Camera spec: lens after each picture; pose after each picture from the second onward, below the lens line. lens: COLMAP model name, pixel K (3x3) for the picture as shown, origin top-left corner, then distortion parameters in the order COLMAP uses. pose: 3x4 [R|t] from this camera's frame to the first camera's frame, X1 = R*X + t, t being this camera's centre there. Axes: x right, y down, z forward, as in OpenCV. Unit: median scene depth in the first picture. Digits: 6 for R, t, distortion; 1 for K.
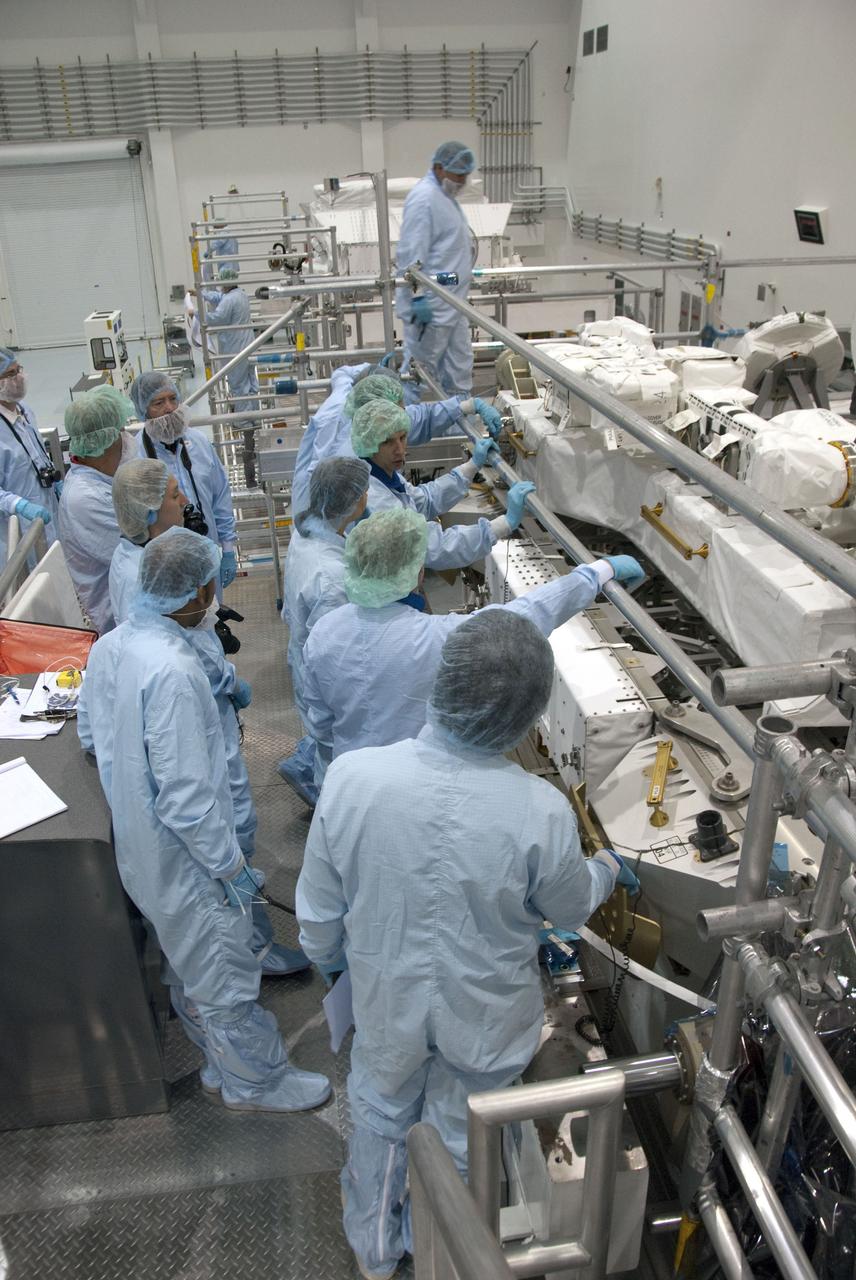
lens RADIAL K [[1019.0, 0, 428.0], [0, 1019.0, 654.6], [0, 0, 1]] dist [-0.157461, 0.115982]
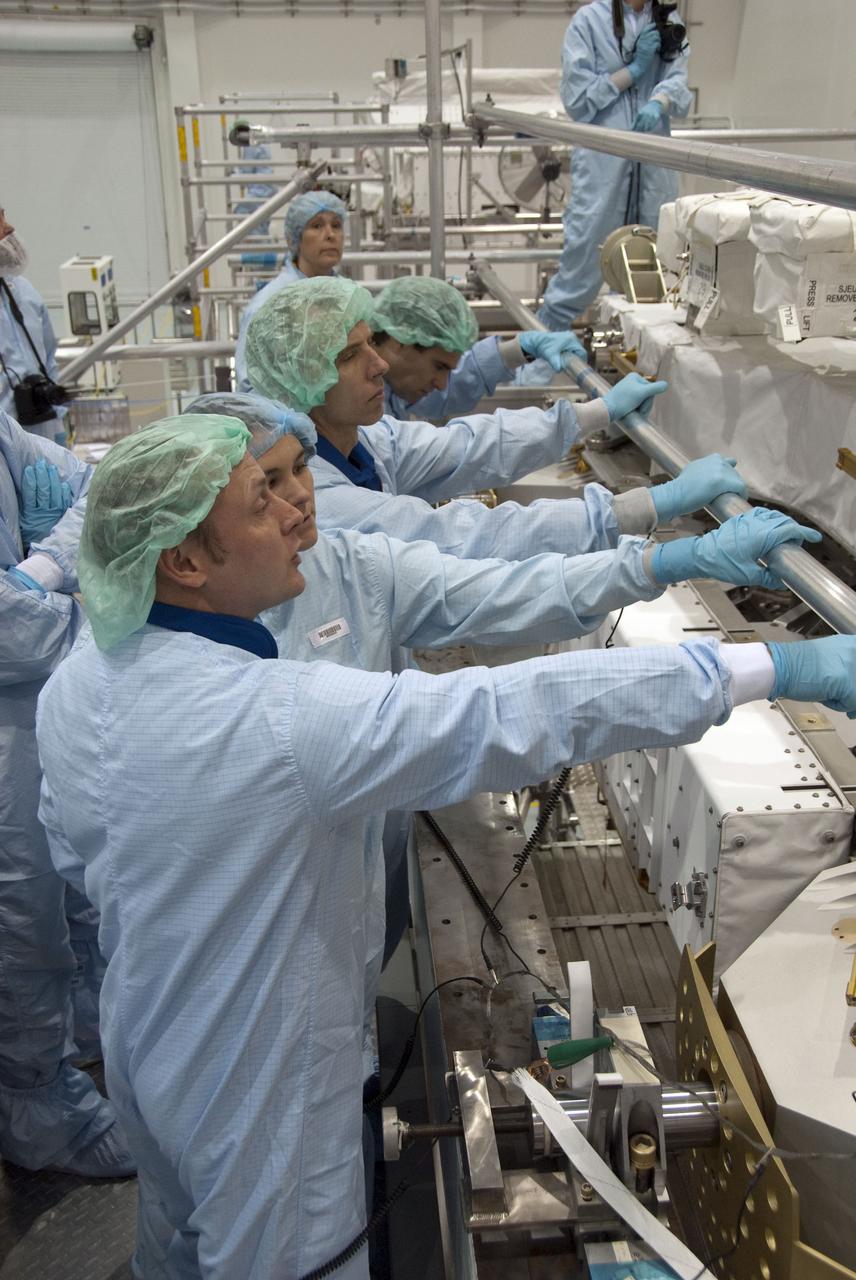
lens RADIAL K [[1350.3, 0, 431.7], [0, 1350.3, 662.6], [0, 0, 1]] dist [-0.088631, 0.372932]
pose [[0.996613, 0.053656, -0.062320, 0.034554], [-0.057653, 0.996270, -0.064210, 0.026972], [0.058642, 0.067585, 0.995989, 0.221794]]
